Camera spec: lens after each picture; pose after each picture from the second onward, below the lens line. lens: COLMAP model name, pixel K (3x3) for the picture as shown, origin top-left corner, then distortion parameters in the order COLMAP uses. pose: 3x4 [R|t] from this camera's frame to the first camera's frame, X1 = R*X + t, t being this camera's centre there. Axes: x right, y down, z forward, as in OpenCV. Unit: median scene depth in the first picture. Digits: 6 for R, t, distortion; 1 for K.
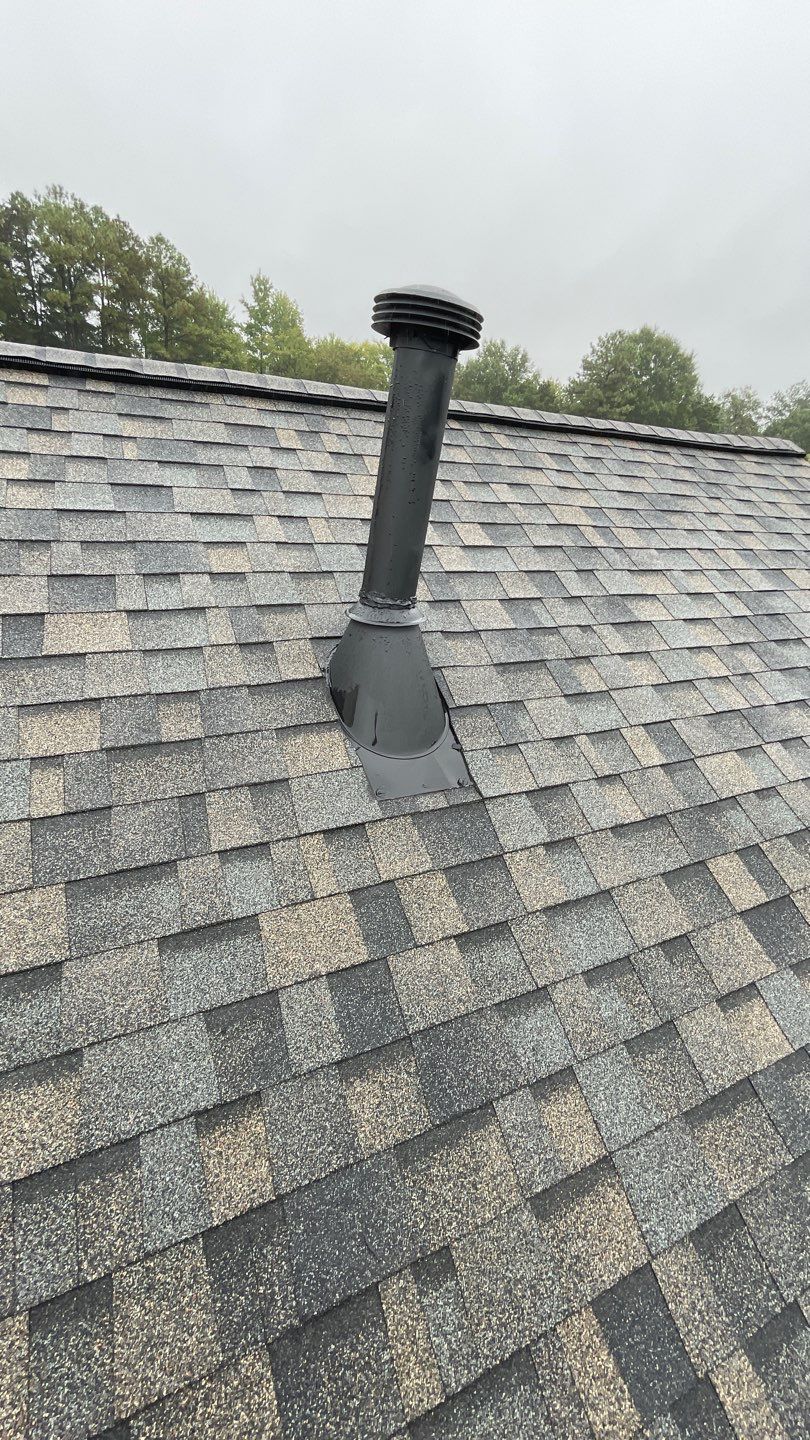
lens RADIAL K [[585.0, 0, 408.3], [0, 585.0, 727.8], [0, 0, 1]] dist [-0.002925, -0.001046]
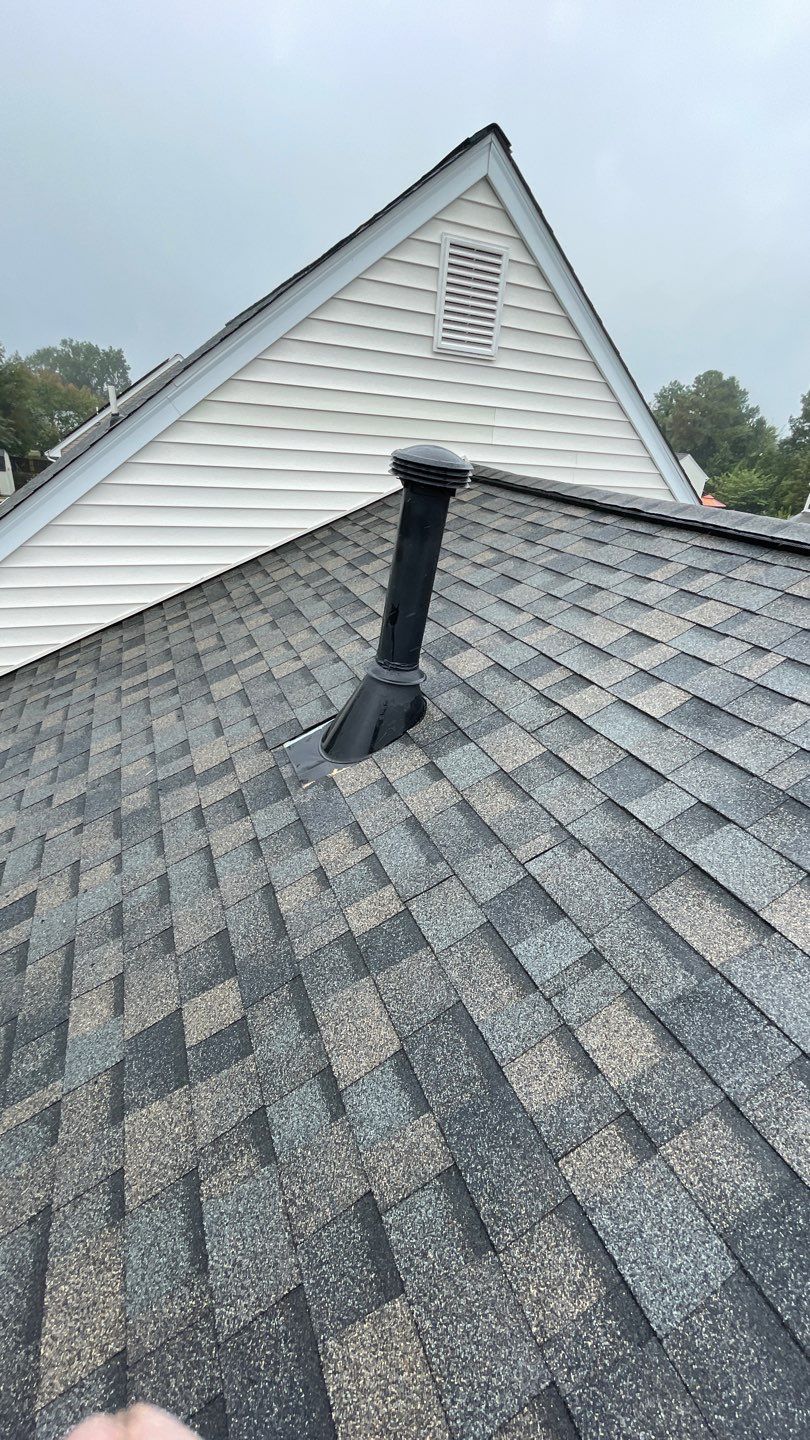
lens RADIAL K [[585.0, 0, 412.5], [0, 585.0, 720.3], [0, 0, 1]] dist [-0.002925, -0.001046]
pose [[-0.010504, 0.345070, -0.938518, 1.377060], [-0.540619, 0.787611, 0.295636, -0.578790], [0.841202, 0.510486, 0.178278, 0.956933]]
